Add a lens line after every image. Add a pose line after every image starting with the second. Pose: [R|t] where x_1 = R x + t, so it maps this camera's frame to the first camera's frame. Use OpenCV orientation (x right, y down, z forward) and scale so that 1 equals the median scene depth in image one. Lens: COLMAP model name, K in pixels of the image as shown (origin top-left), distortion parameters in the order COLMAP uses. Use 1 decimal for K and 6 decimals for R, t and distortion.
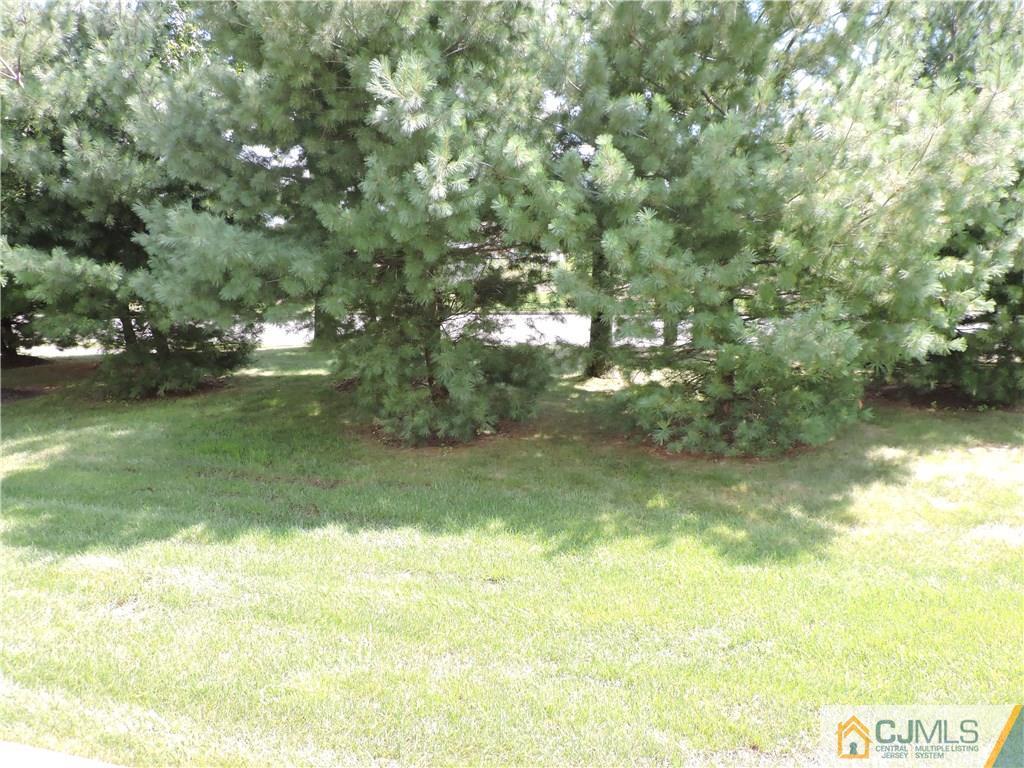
lens RADIAL K [[726.3, 0, 510.4], [0, 726.3, 387.7], [0, 0, 1]] dist [-0.017124, -0.004443]
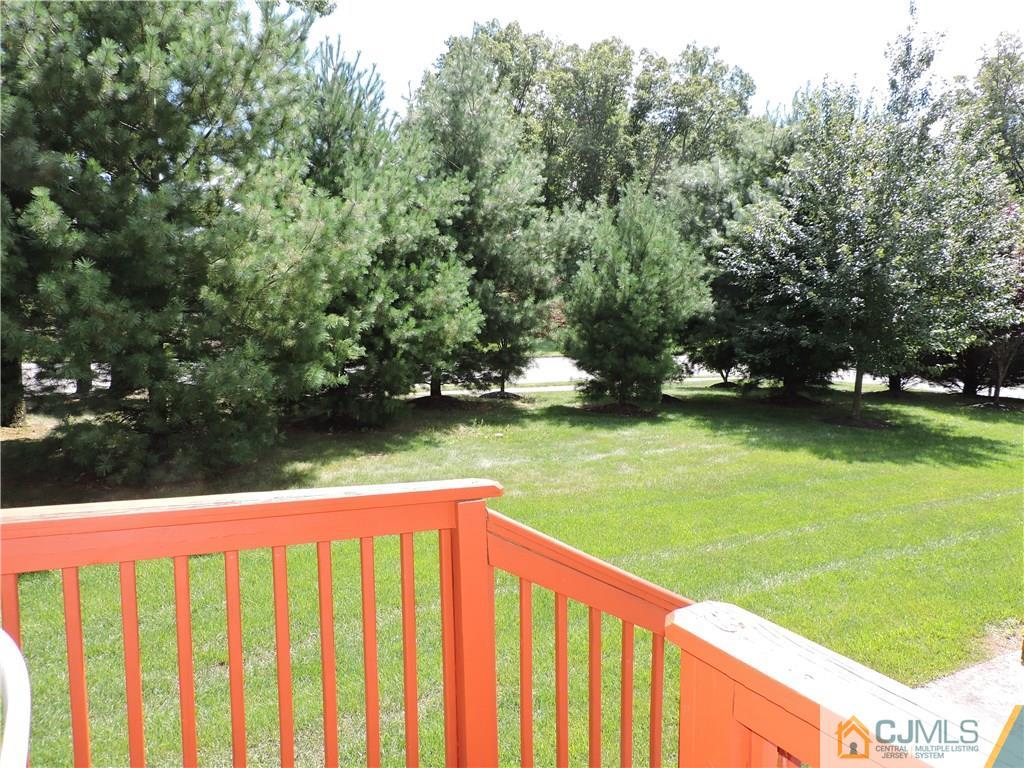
lens RADIAL K [[718.2, 0, 512.0], [0, 718.2, 384.0], [0, 0, 1]] dist [-0.041308, 0.034373]
pose [[0.712838, -0.019991, 0.701044, -0.092043], [0.071894, 0.996411, -0.044690, 0.032311], [-0.697634, 0.082258, 0.711716, -0.171682]]
